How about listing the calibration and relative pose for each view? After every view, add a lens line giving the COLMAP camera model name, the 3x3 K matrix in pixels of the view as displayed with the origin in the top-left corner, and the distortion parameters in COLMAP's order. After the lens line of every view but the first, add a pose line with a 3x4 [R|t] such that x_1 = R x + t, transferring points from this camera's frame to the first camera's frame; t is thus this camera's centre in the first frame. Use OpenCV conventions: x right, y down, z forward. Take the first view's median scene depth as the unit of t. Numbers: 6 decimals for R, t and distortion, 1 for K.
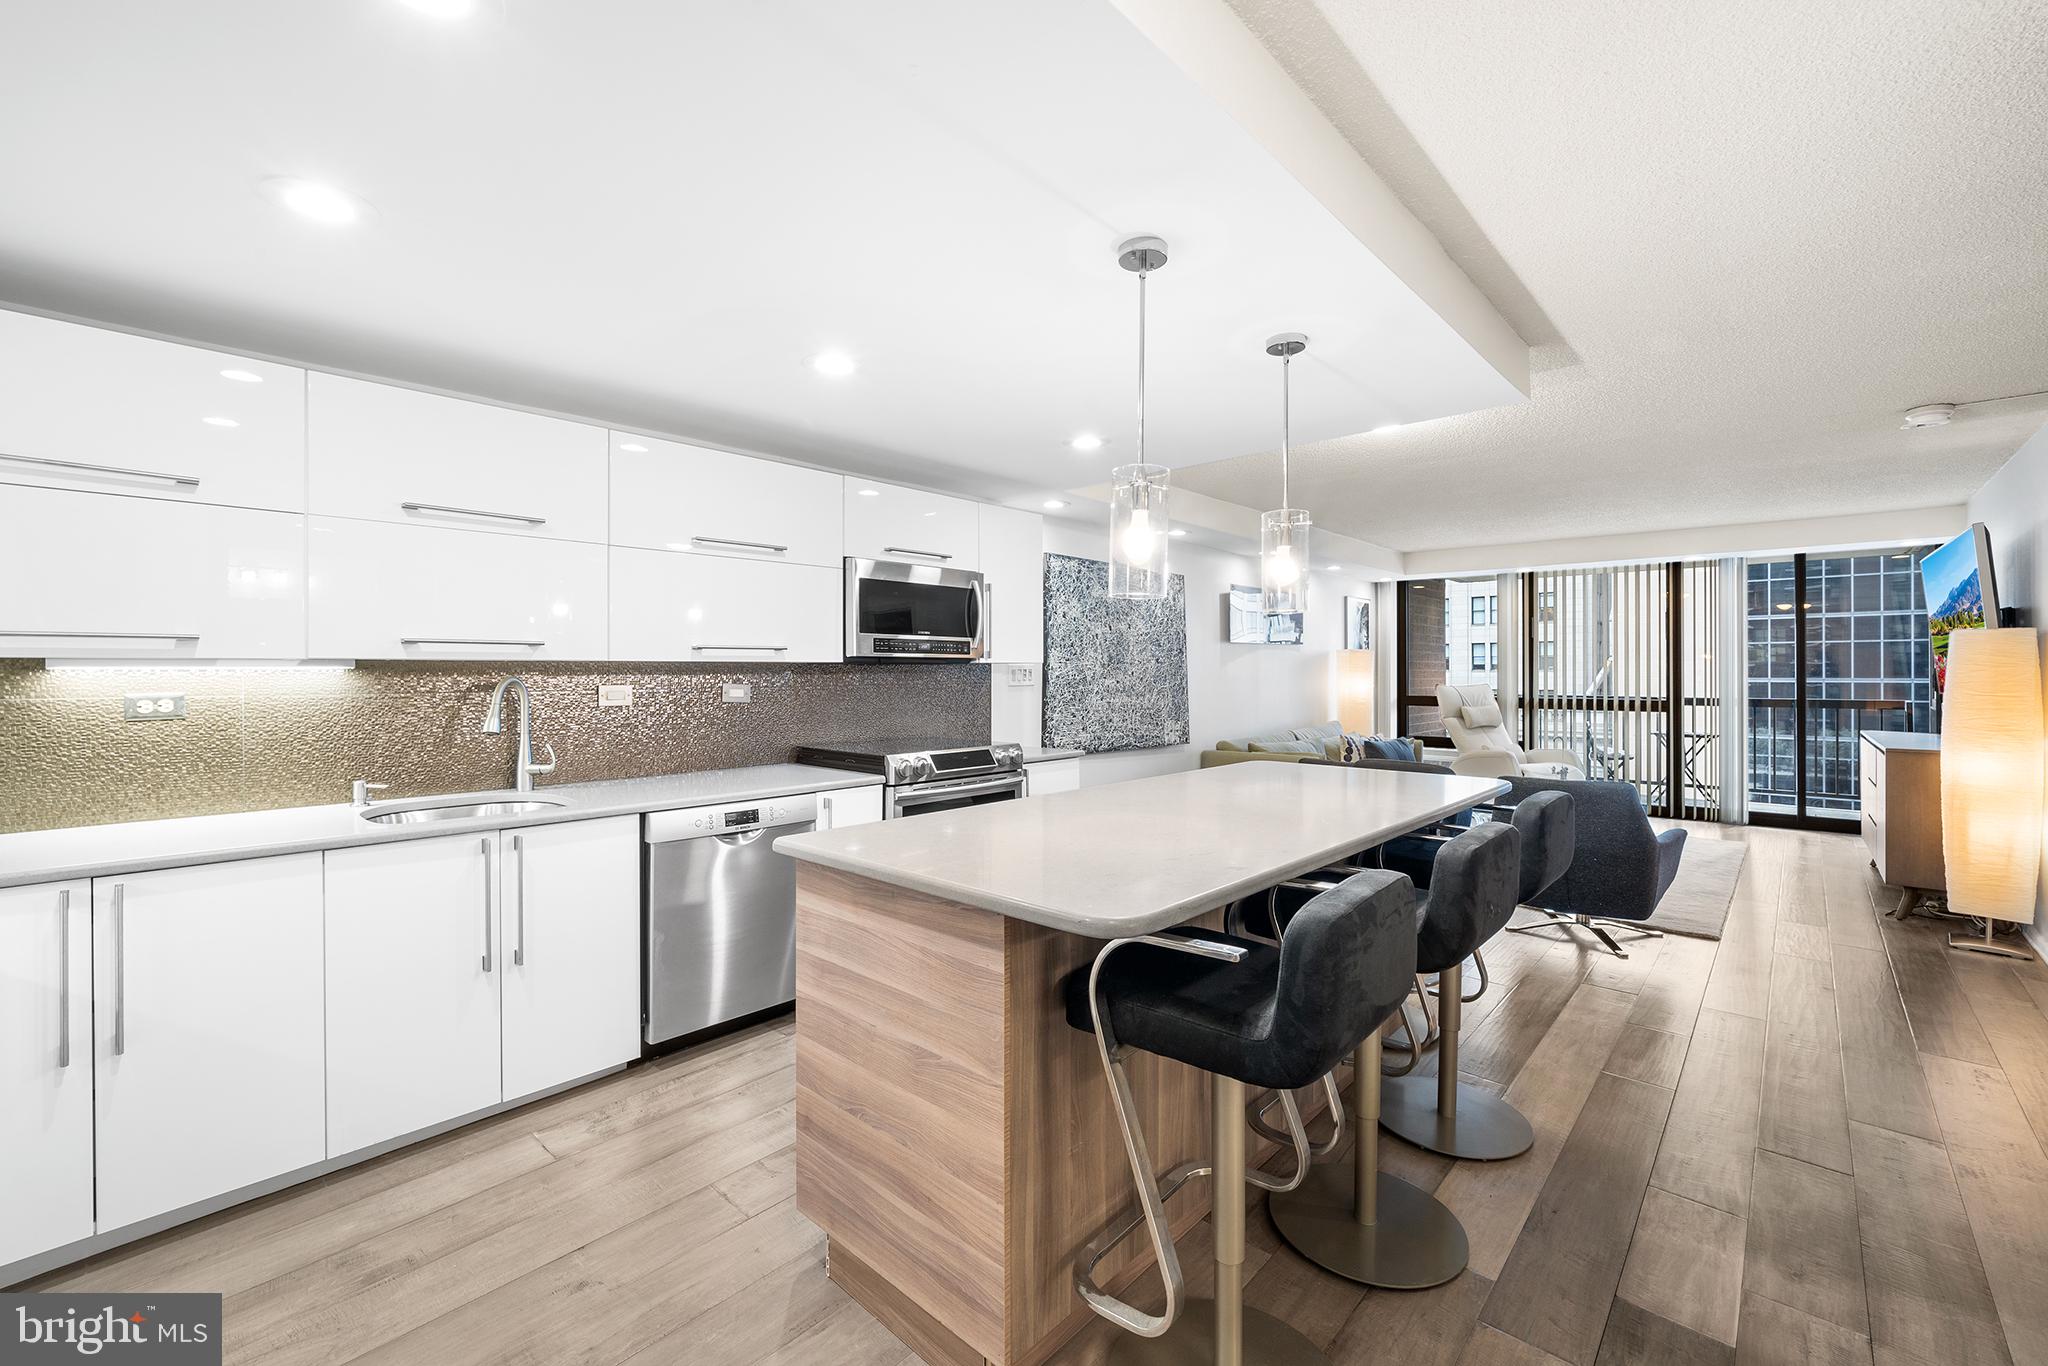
lens RADIAL K [[846.0, 0, 1028.2], [0, 846.0, 674.1], [0, 0, 1]] dist [-0.001752, -0.000084]
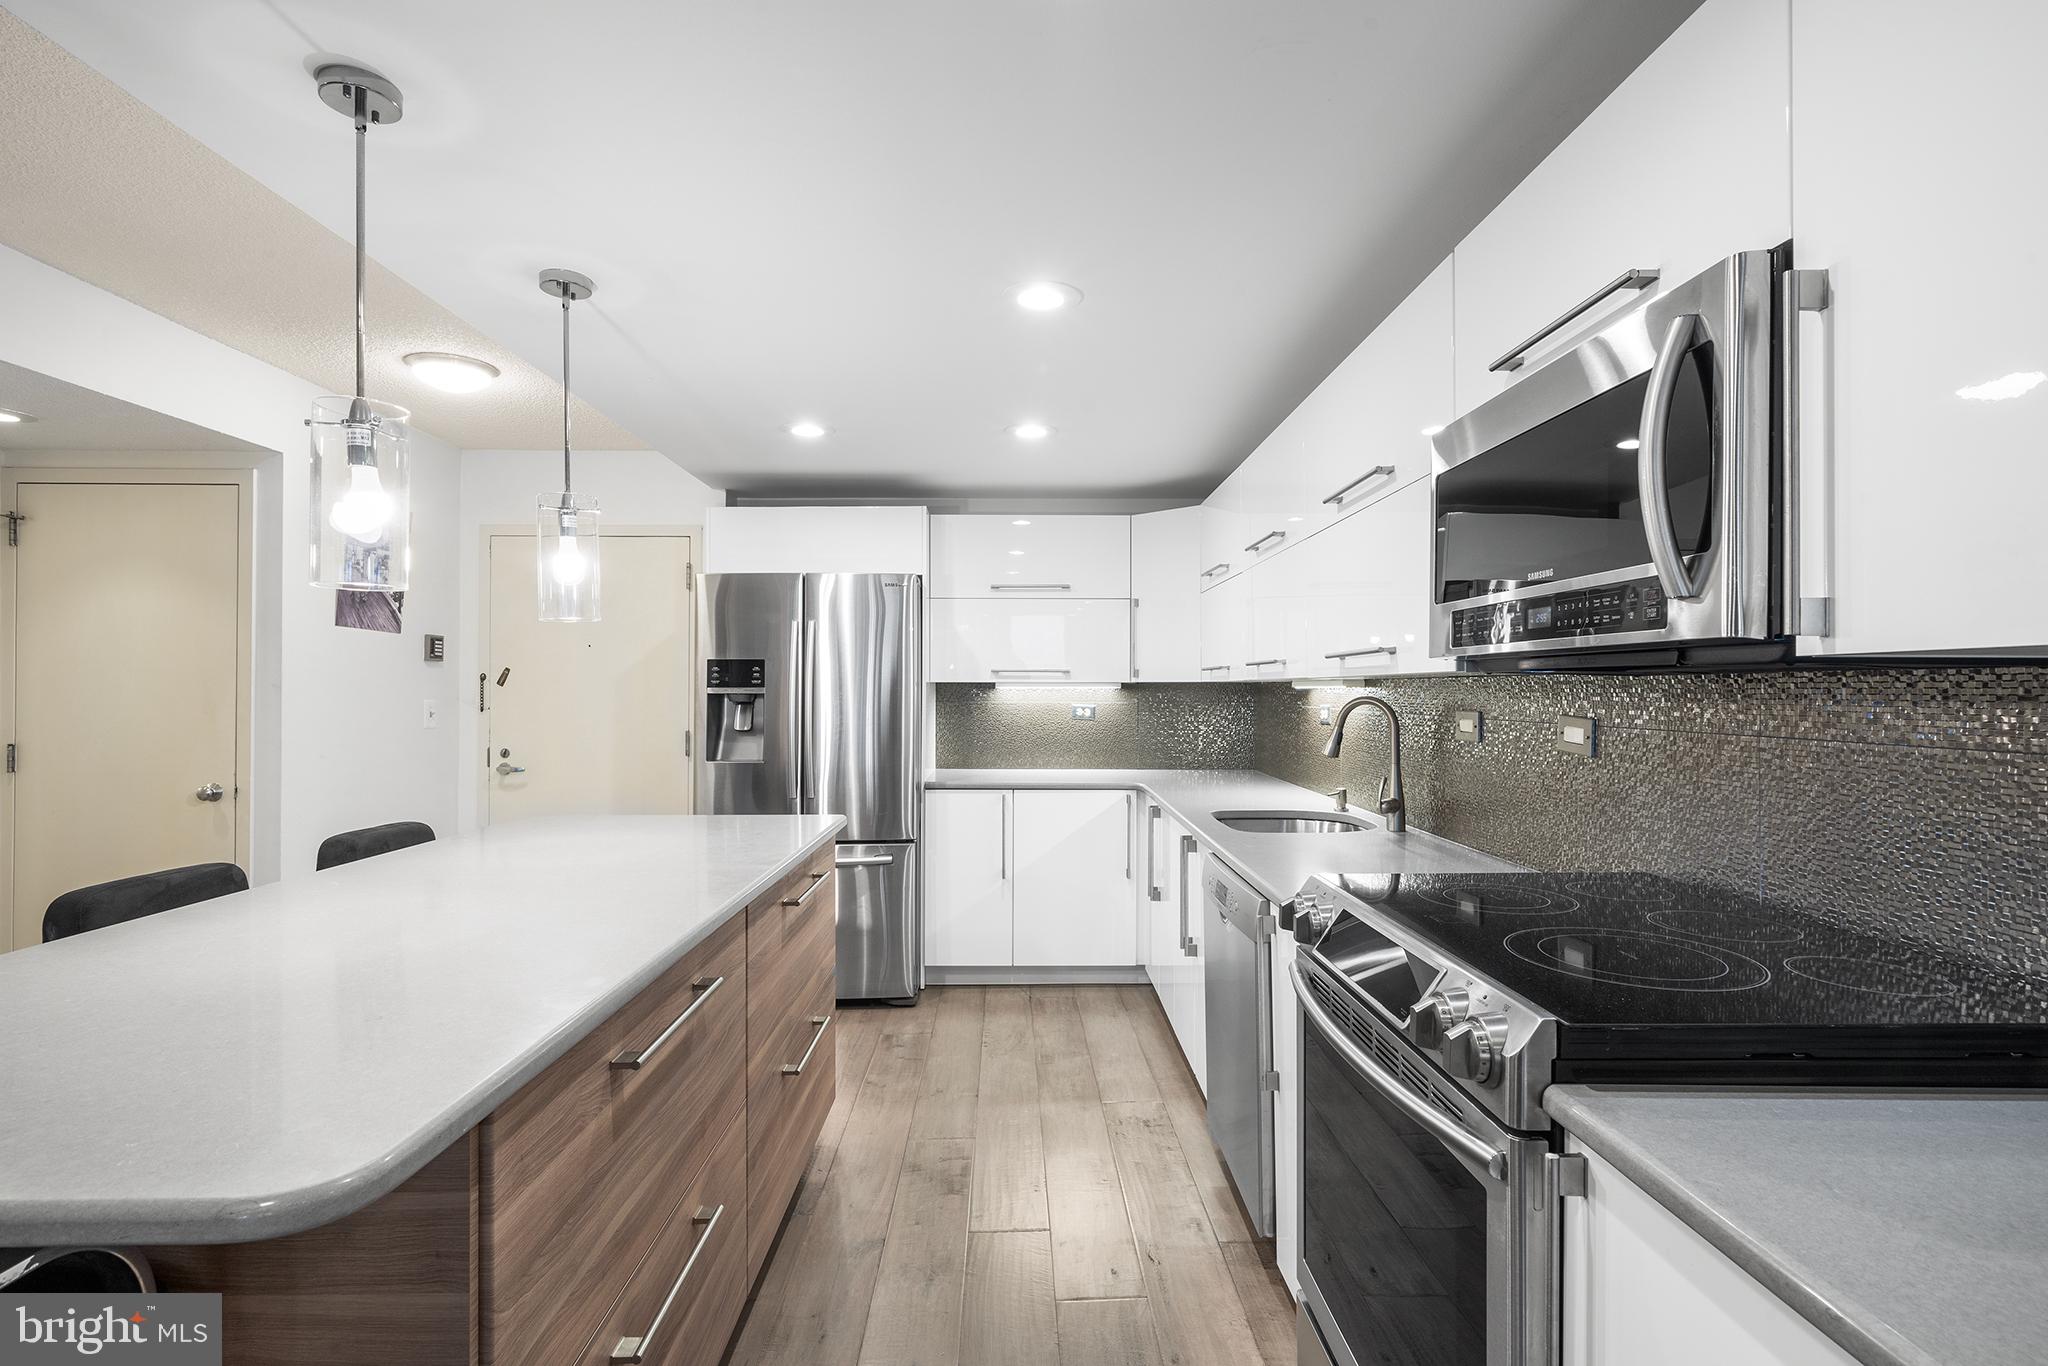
lens RADIAL K [[988.0, 0, 1022.1], [0, 988.0, 681.8], [0, 0, 1]] dist [0.001499, 0.000258]
pose [[-0.729559, -0.002812, -0.683912, 0.205676], [-0.001344, 0.999996, -0.002678, -0.005079], [0.683917, -0.001034, -0.729560, 0.837045]]
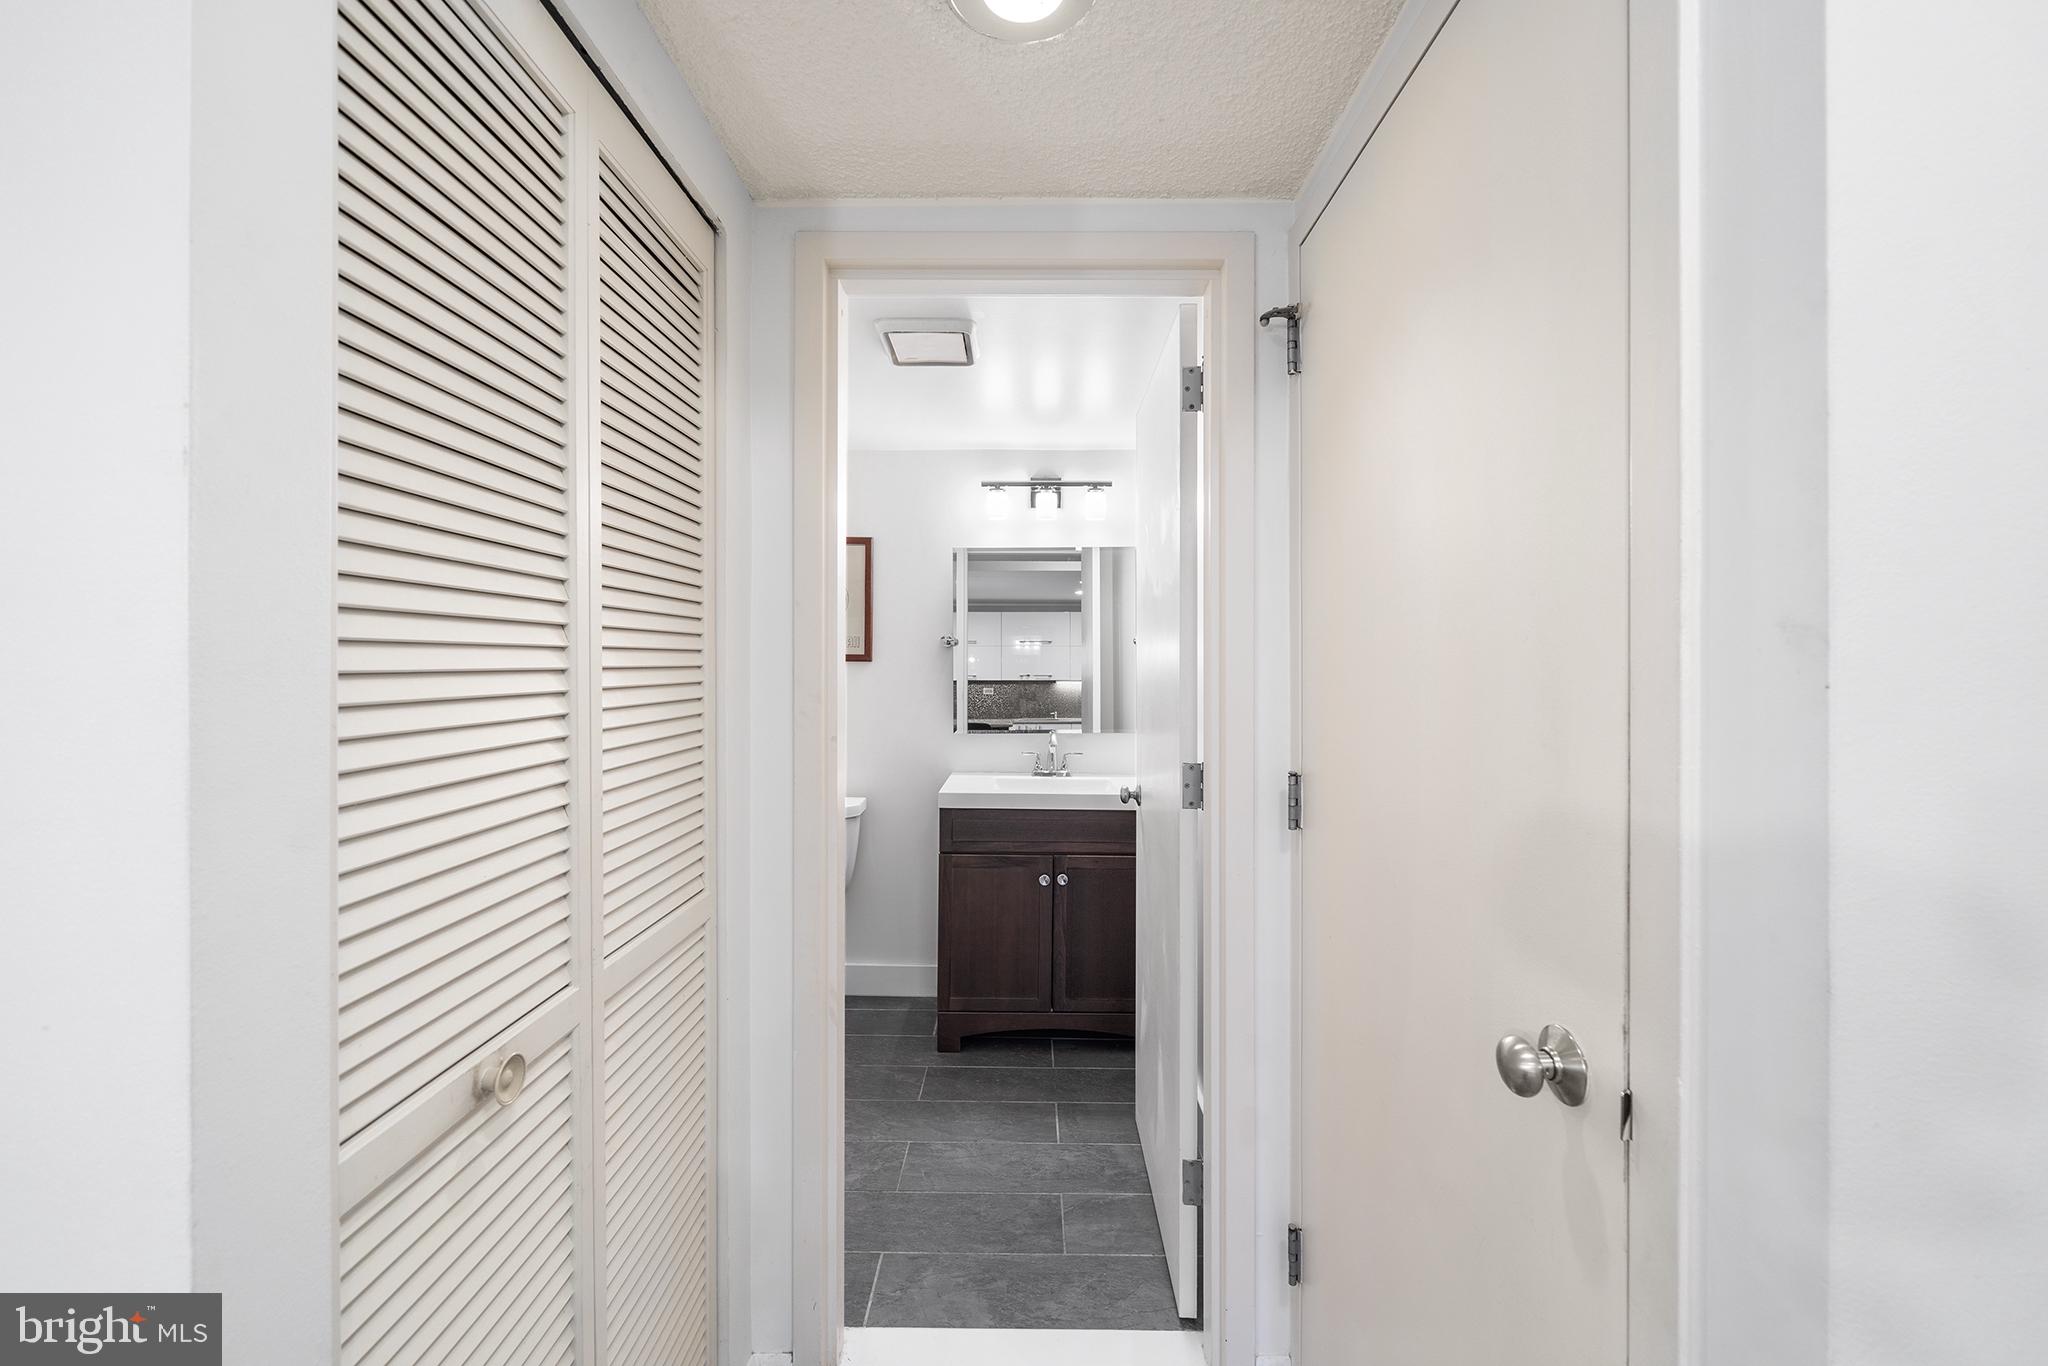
lens RADIAL K [[807.6, 0, 1025.4], [0, 807.6, 676.3], [0, 0, 1]] dist [-0.001663, -0.000180]
pose [[-0.670556, -0.004281, 0.741846, 0.104695], [0.001220, 0.999976, 0.006874, 0.001904], [-0.741858, 0.005514, -0.670535, 0.124368]]
